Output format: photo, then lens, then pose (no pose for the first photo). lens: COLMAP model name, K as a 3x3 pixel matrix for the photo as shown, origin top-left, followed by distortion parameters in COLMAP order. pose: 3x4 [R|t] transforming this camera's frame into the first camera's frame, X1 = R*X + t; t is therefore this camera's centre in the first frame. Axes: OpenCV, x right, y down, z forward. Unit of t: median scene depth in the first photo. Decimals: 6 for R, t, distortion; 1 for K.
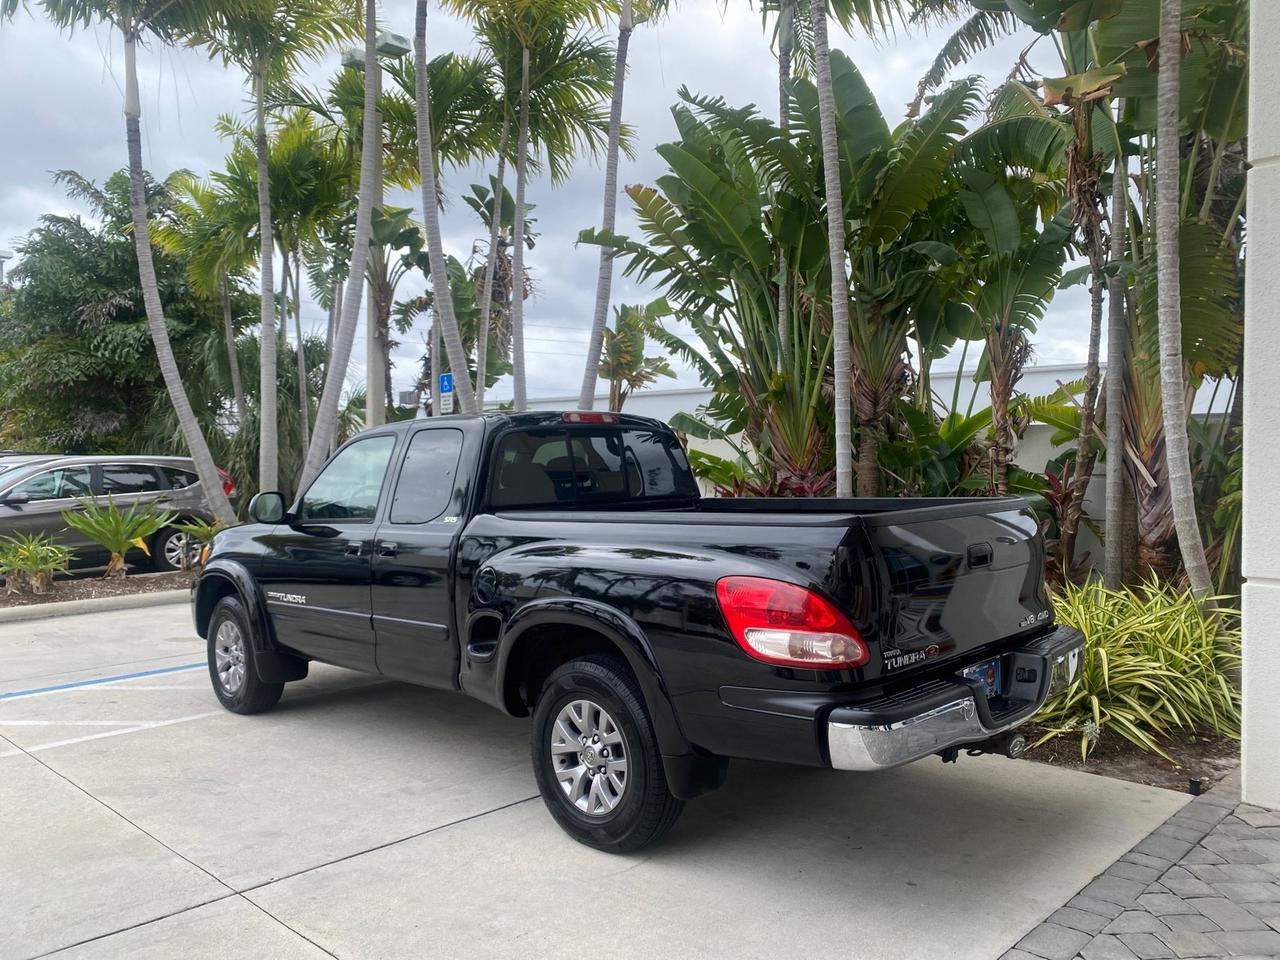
lens RADIAL K [[986.0, 0, 641.6], [0, 986.0, 477.7], [0, 0, 1]] dist [0.021161, -0.021140]
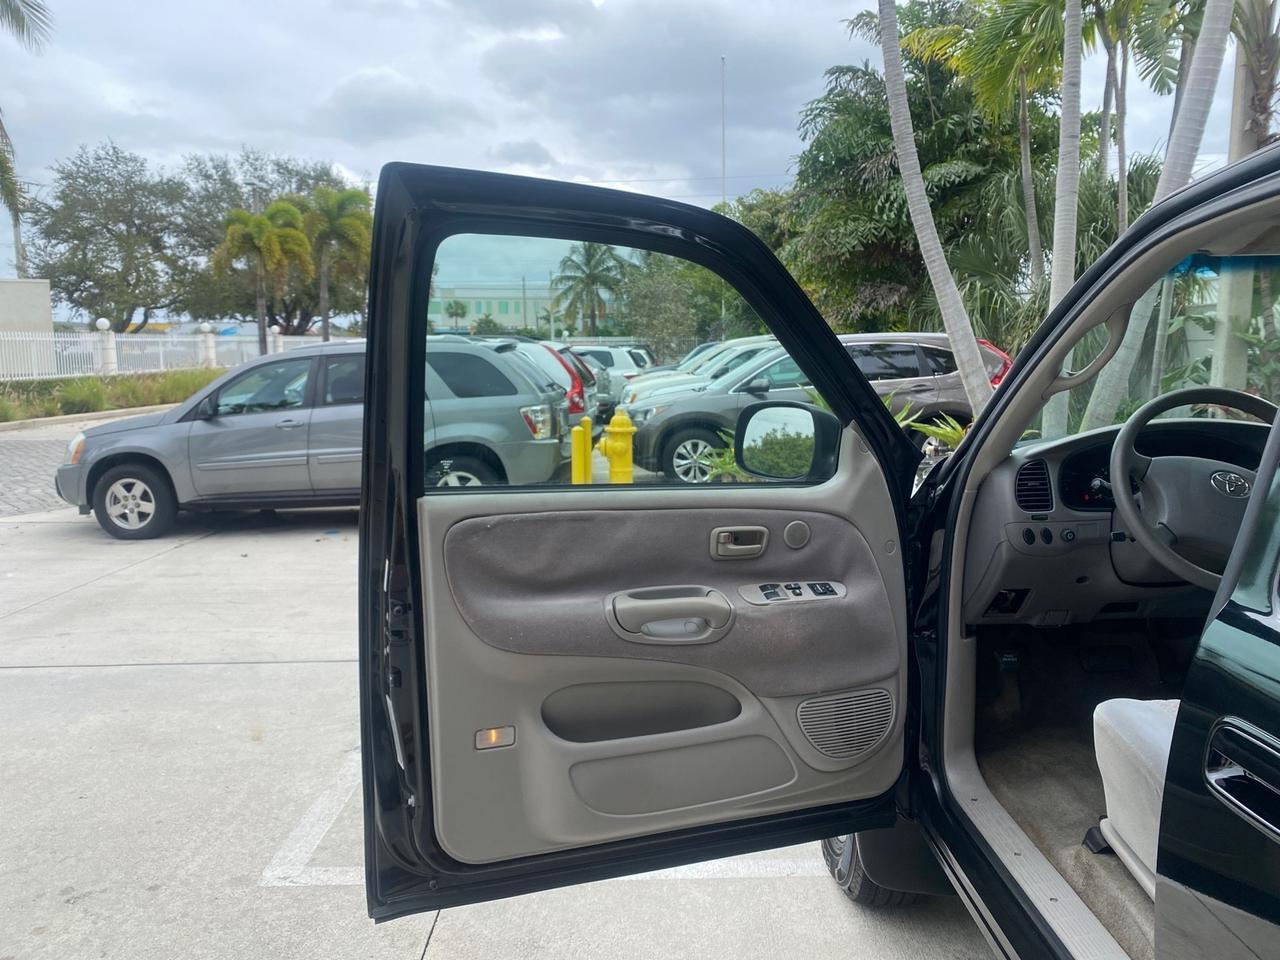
lens RADIAL K [[986.0, 0, 634.1], [0, 986.0, 468.5], [0, 0, 1]] dist [0.021161, -0.021140]
pose [[0.693119, 0.078615, -0.716523, -0.153921], [-0.000521, 0.994089, 0.108565, 0.000002], [0.720823, -0.074876, 0.689063, 0.587782]]
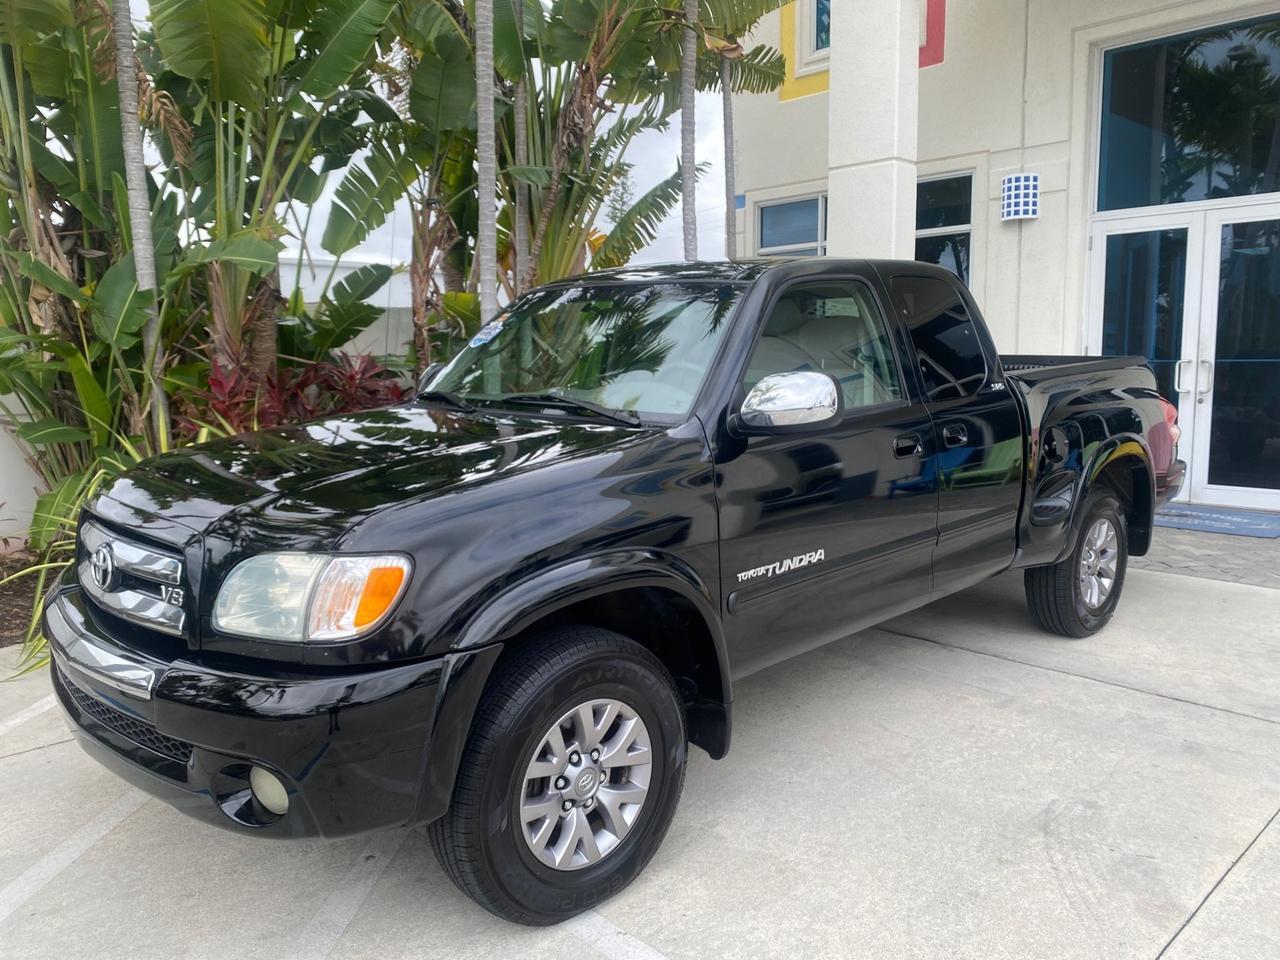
lens RADIAL K [[986.0, 0, 636.6], [0, 986.0, 475.0], [0, 0, 1]] dist [0.021161, -0.021140]
pose [[0.037305, -0.123552, 0.991637, -0.755409], [0.033342, 0.991929, 0.122334, 0.002020], [-0.998748, 0.028500, 0.041123, 0.894163]]
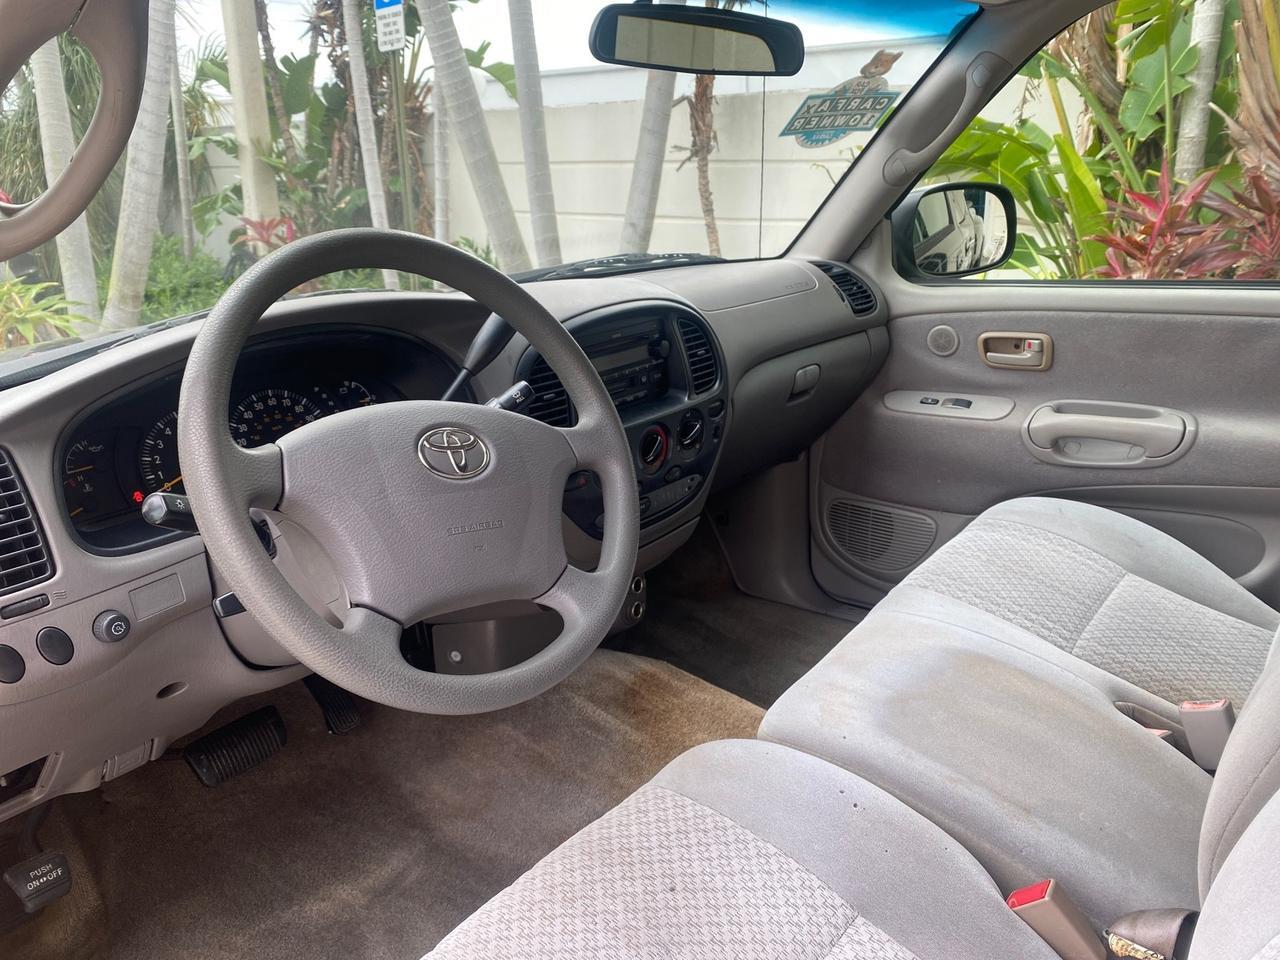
lens RADIAL K [[986.0, 0, 648.9], [0, 986.0, 476.3], [0, 0, 1]] dist [0.021161, -0.021140]
pose [[0.994180, -0.050113, 0.095371, -0.217744], [0.020927, 0.958199, 0.285337, 0.002263], [-0.105684, -0.281680, 0.953670, 0.760200]]
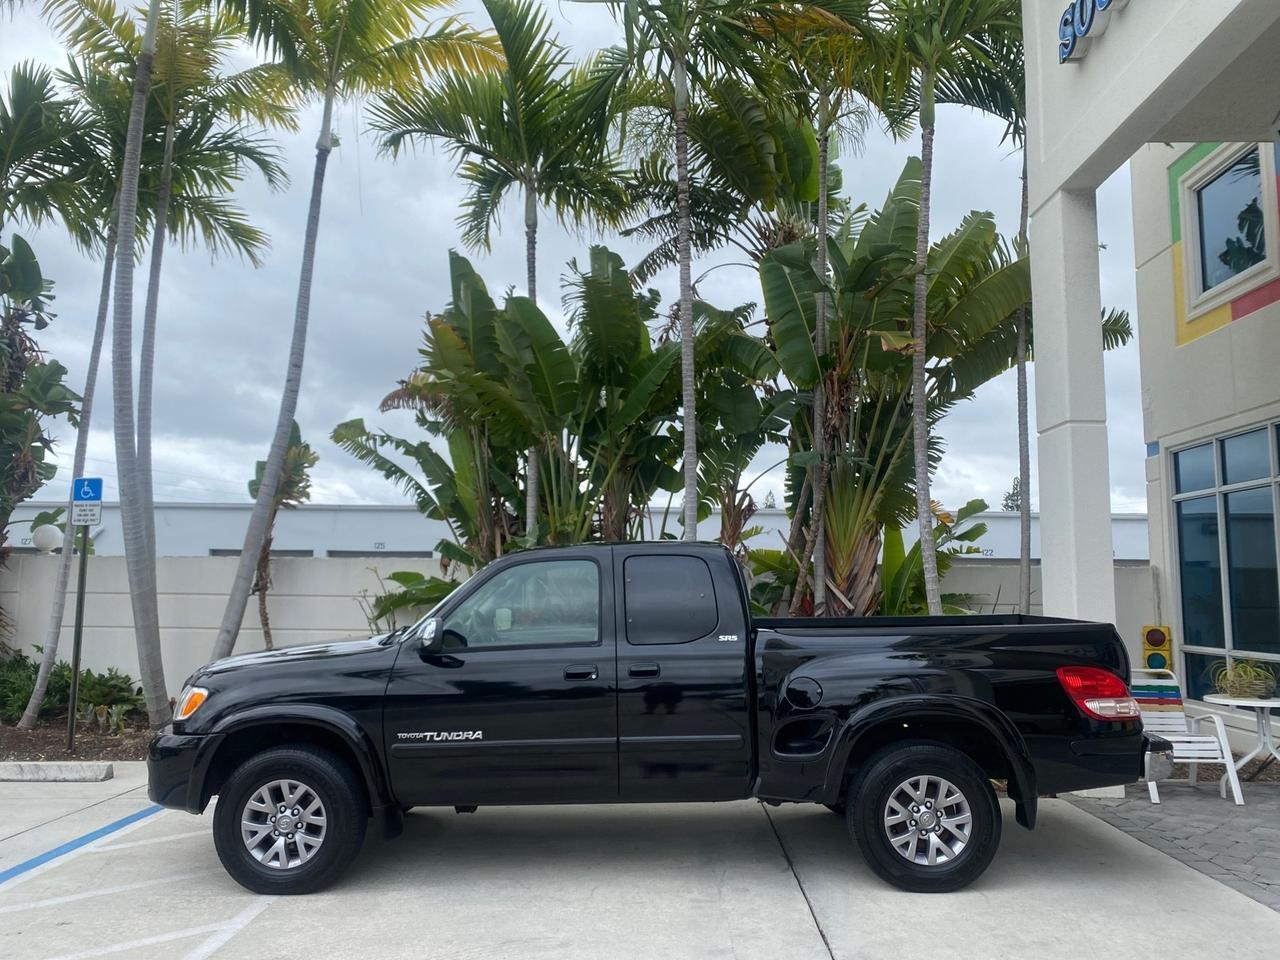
lens RADIAL K [[986.0, 0, 633.8], [0, 986.0, 469.7], [0, 0, 1]] dist [0.021161, -0.021140]
pose [[0.728759, 0.089199, 0.678936, -0.734693], [0.004427, 0.990845, -0.134929, 0.001617], [-0.684756, 0.101336, 0.721692, 0.167860]]
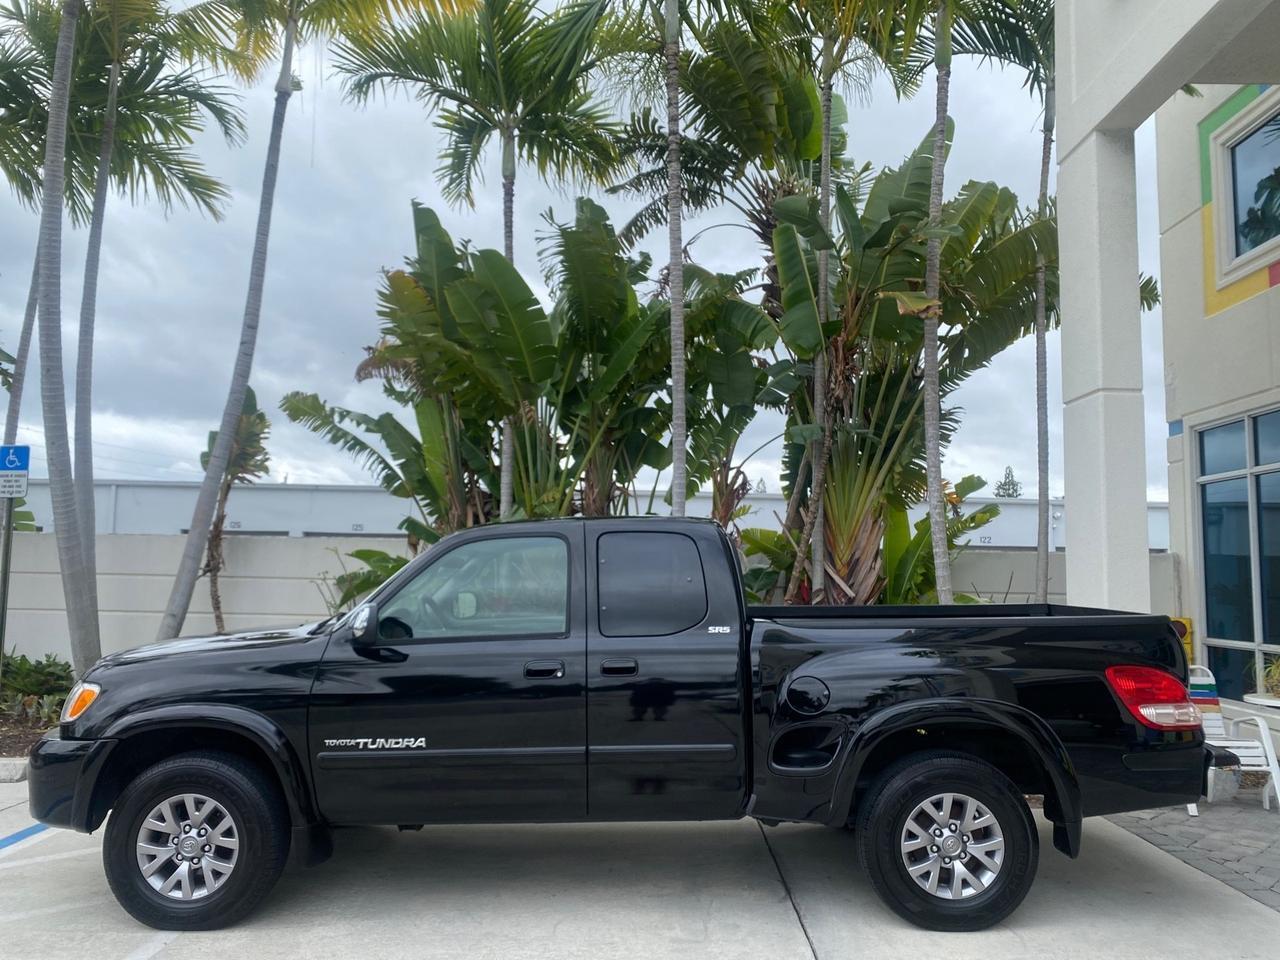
lens RADIAL K [[986.0, 0, 637.3], [0, 986.0, 473.1], [0, 0, 1]] dist [0.021161, -0.021140]
pose [[0.719550, 0.084489, 0.689282, -0.641618], [-0.003426, 0.992991, -0.118140, 0.002815], [-0.694432, 0.082646, 0.714796, 0.251130]]
